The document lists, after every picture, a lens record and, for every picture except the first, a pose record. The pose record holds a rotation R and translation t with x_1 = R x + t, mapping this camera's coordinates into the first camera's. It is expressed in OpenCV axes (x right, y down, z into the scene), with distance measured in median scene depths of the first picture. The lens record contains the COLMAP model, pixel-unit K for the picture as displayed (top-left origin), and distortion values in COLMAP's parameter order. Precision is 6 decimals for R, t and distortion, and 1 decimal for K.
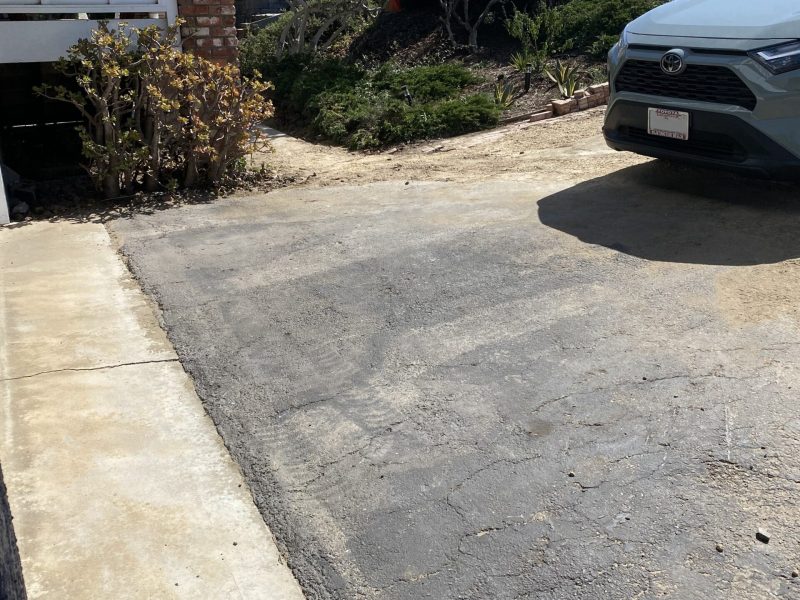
lens RADIAL K [[813.3, 0, 400.0], [0, 813.3, 300.0], [0, 0, 1]] dist [0.163522, -0.453567]
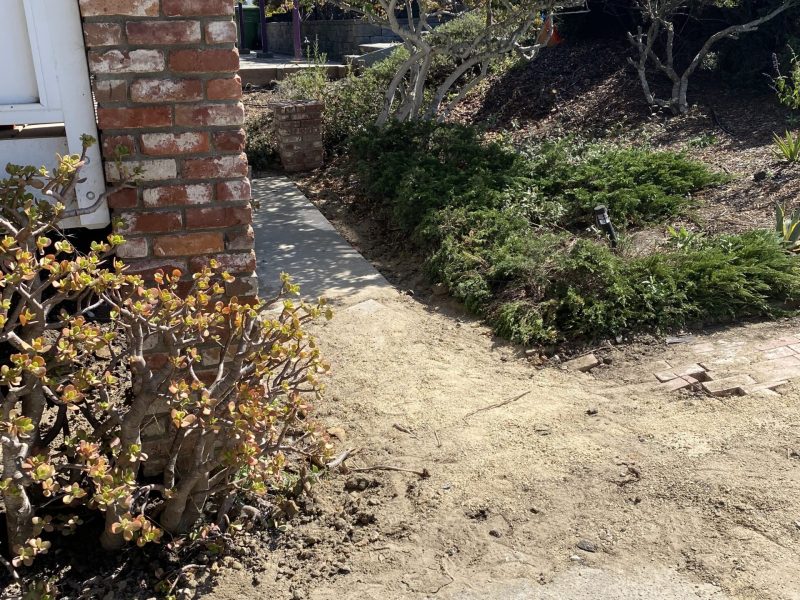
lens RADIAL K [[813.3, 0, 400.0], [0, 813.3, 300.0], [0, 0, 1]] dist [0.163522, -0.453567]
pose [[0.990116, 0.043645, -0.133286, -0.052699], [-0.045039, 0.998957, -0.007457, -0.197051], [0.132821, 0.013387, 0.991050, 0.466313]]
